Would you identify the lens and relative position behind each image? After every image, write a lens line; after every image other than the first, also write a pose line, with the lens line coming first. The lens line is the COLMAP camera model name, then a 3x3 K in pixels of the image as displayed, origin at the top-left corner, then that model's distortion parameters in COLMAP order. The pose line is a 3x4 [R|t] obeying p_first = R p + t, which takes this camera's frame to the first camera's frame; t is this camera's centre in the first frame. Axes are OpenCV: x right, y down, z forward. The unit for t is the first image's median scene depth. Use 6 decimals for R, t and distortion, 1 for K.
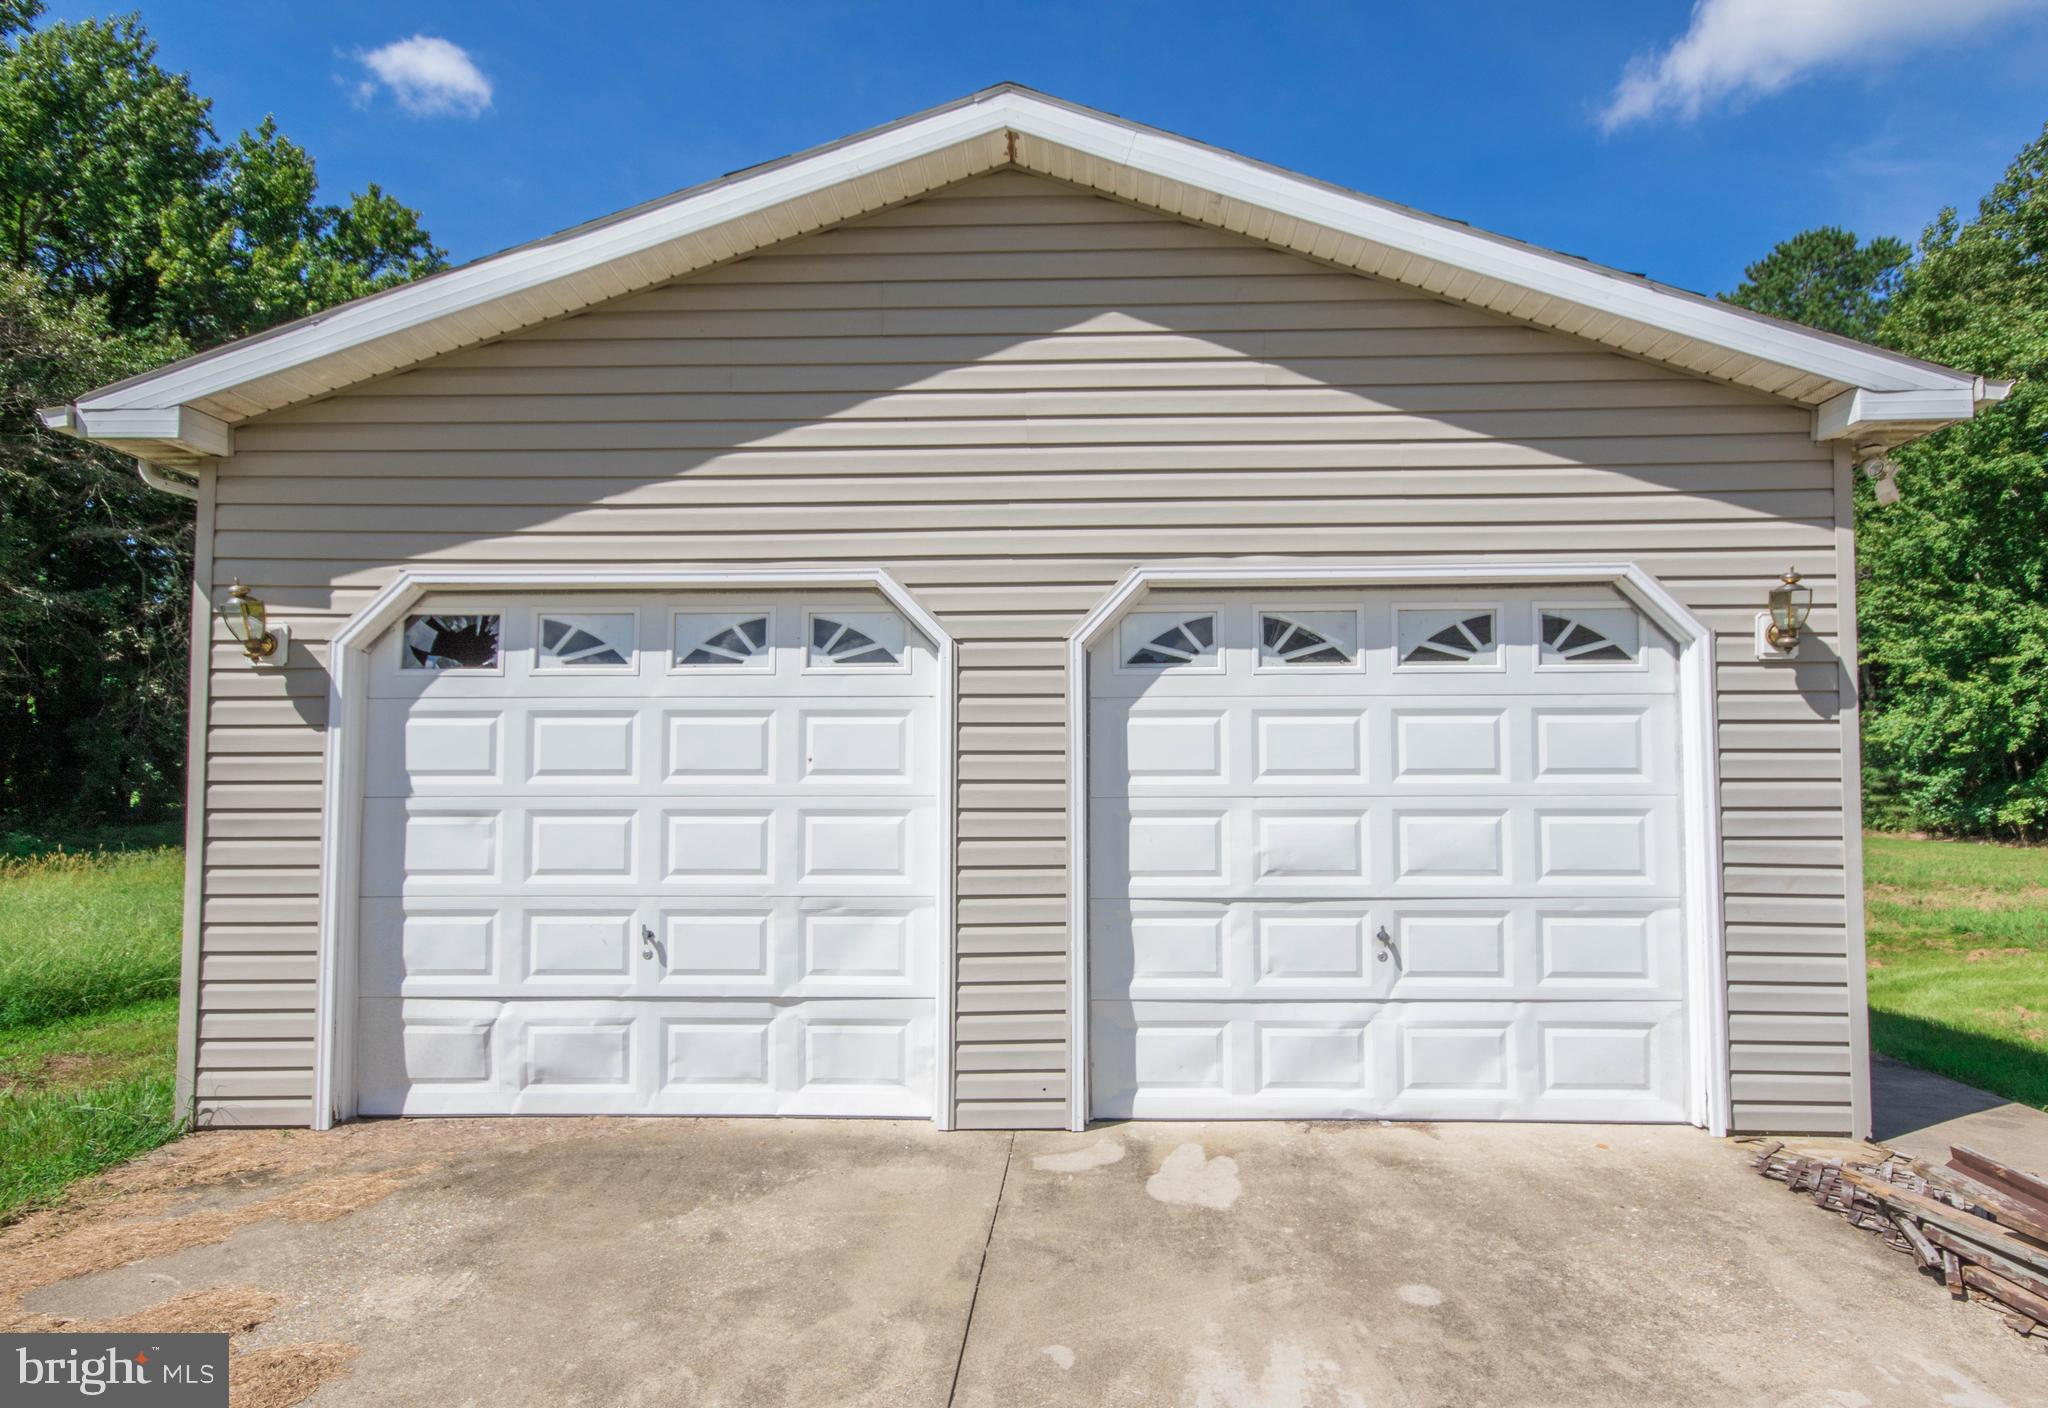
lens RADIAL K [[1082.3, 0, 1126.4], [0, 1082.3, 741.3], [0, 0, 1]] dist [0.012430, 0.004232]
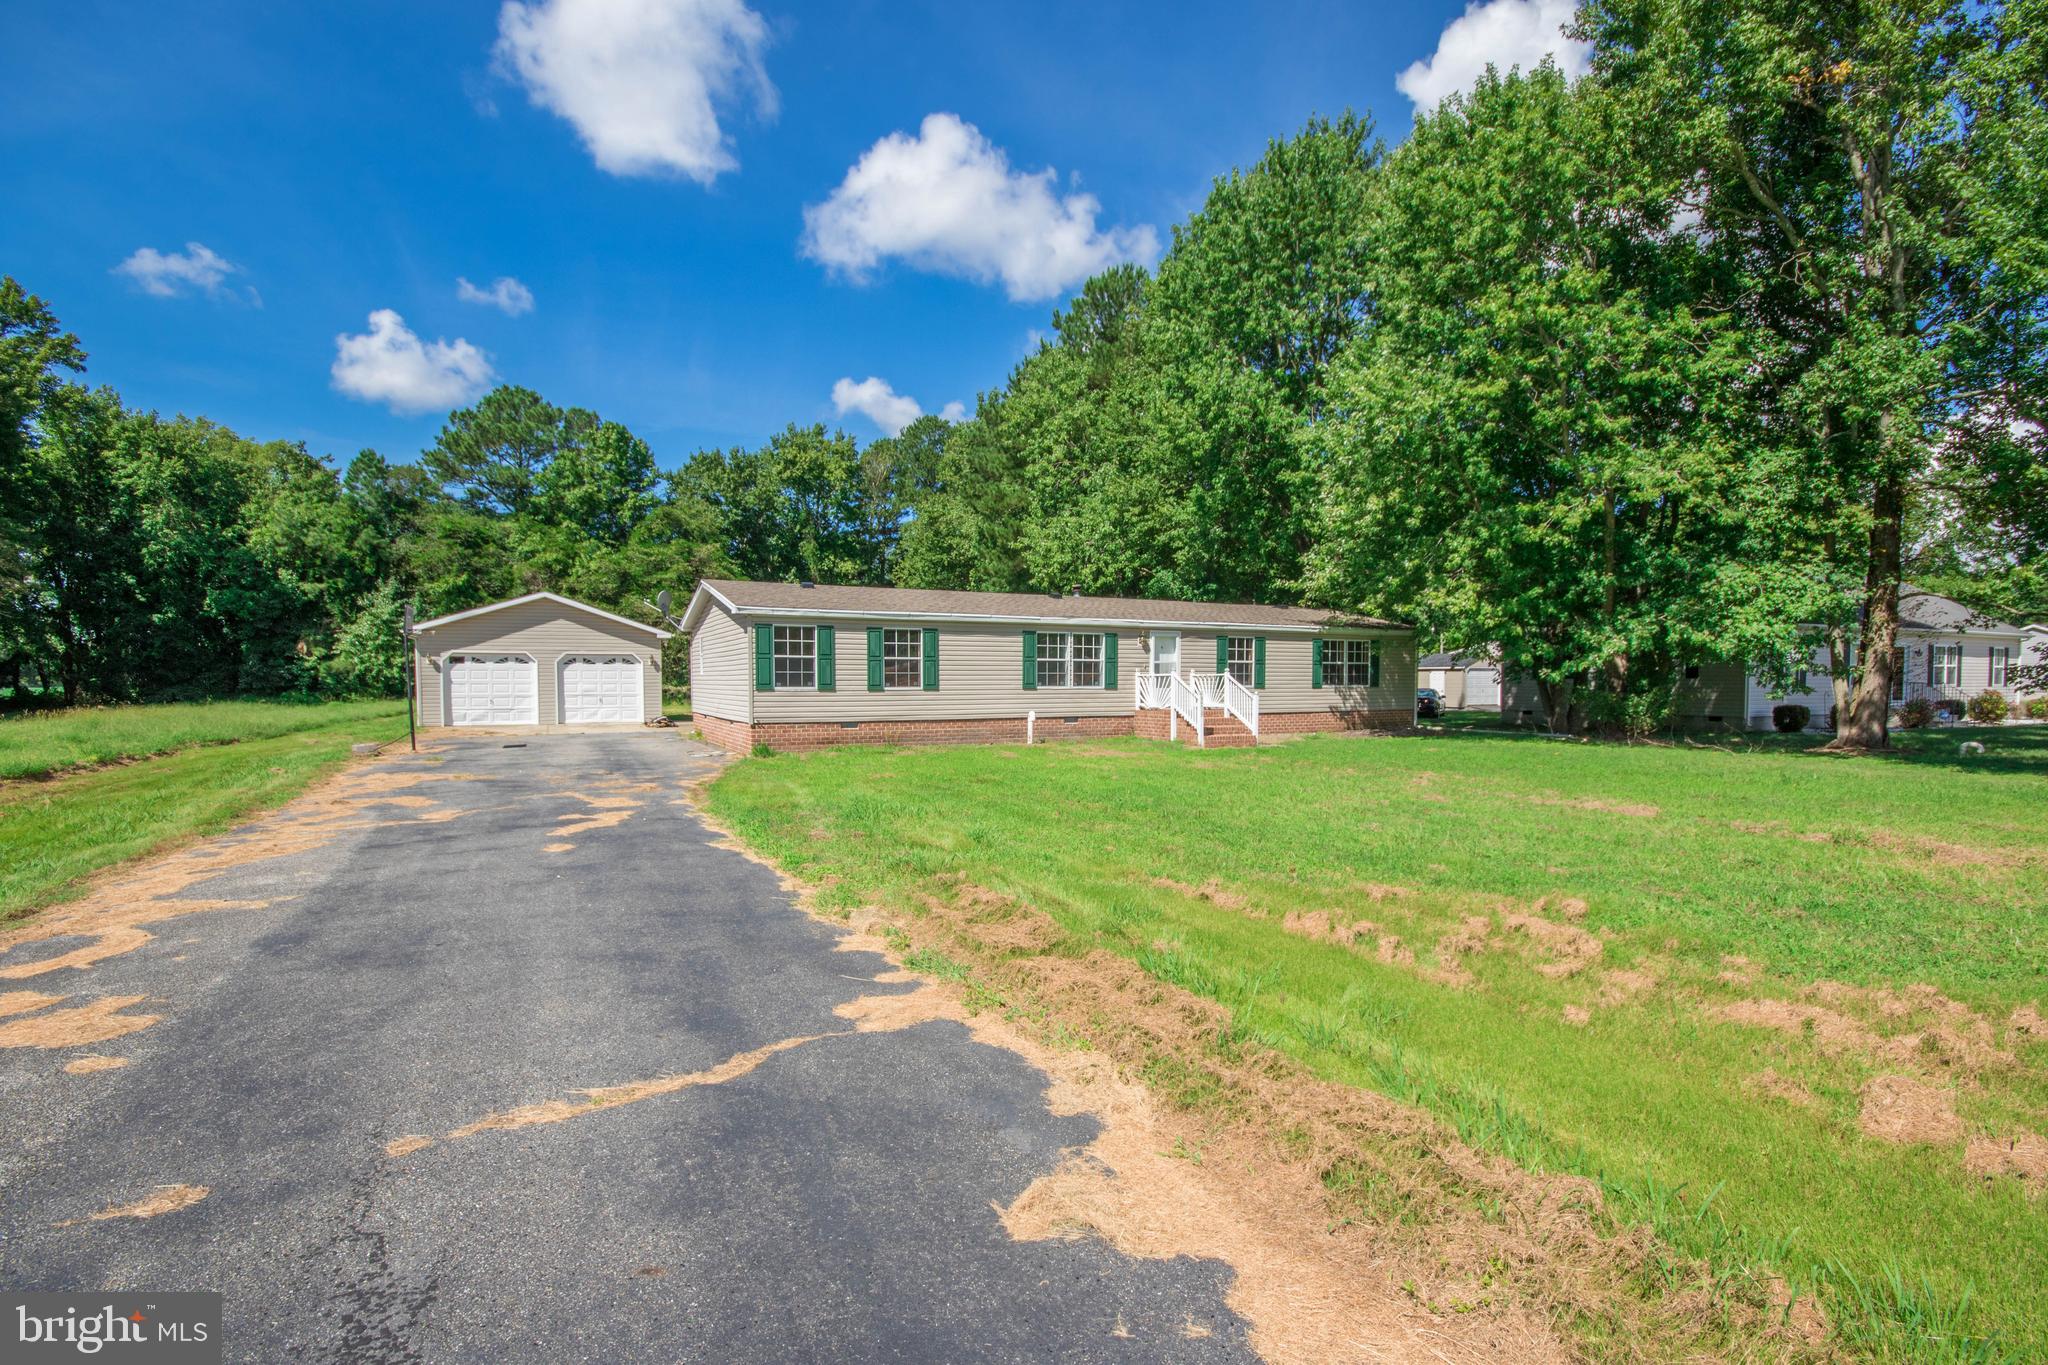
lens RADIAL K [[948.1, 0, 1026.7], [0, 948.1, 705.2], [0, 0, 1]] dist [0.007021, -0.005728]
pose [[0.877748, -0.014214, 0.478911, -0.338048], [-0.022369, 0.997254, 0.070596, -0.325612], [-0.478599, -0.072678, 0.875020, -6.342398]]
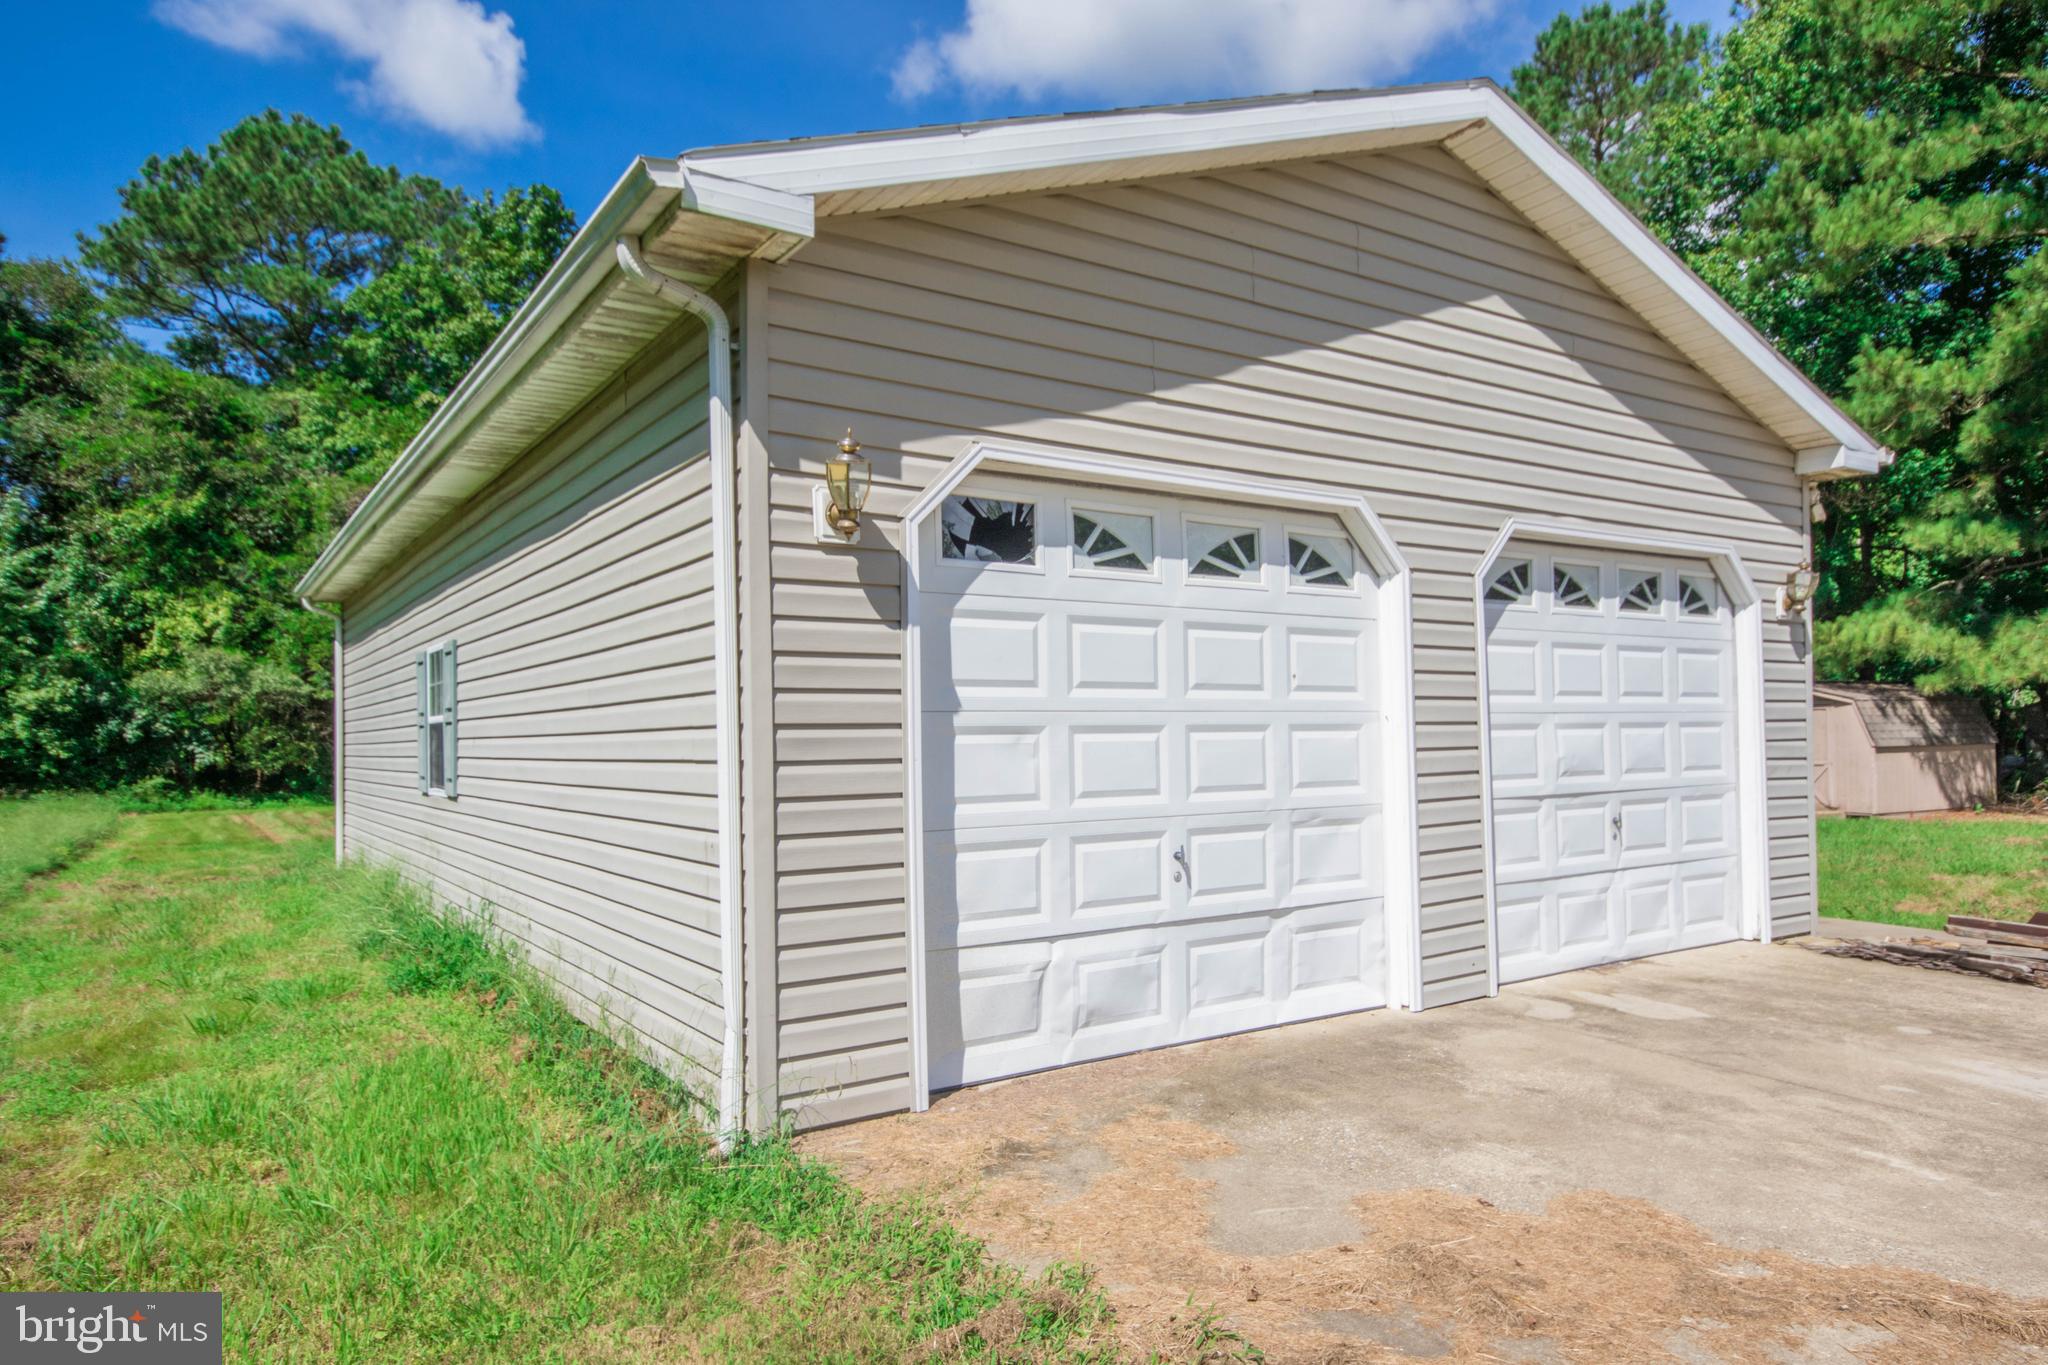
lens RADIAL K [[1250.3, 0, 997.5], [0, 1250.3, 711.5], [0, 0, 1]] dist [0.016765, 0.008704]
pose [[0.821072, 0.003138, 0.570817, -1.202667], [-0.015667, 0.999732, 0.017040, 0.034823], [-0.570610, -0.022934, 0.820901, 0.190590]]
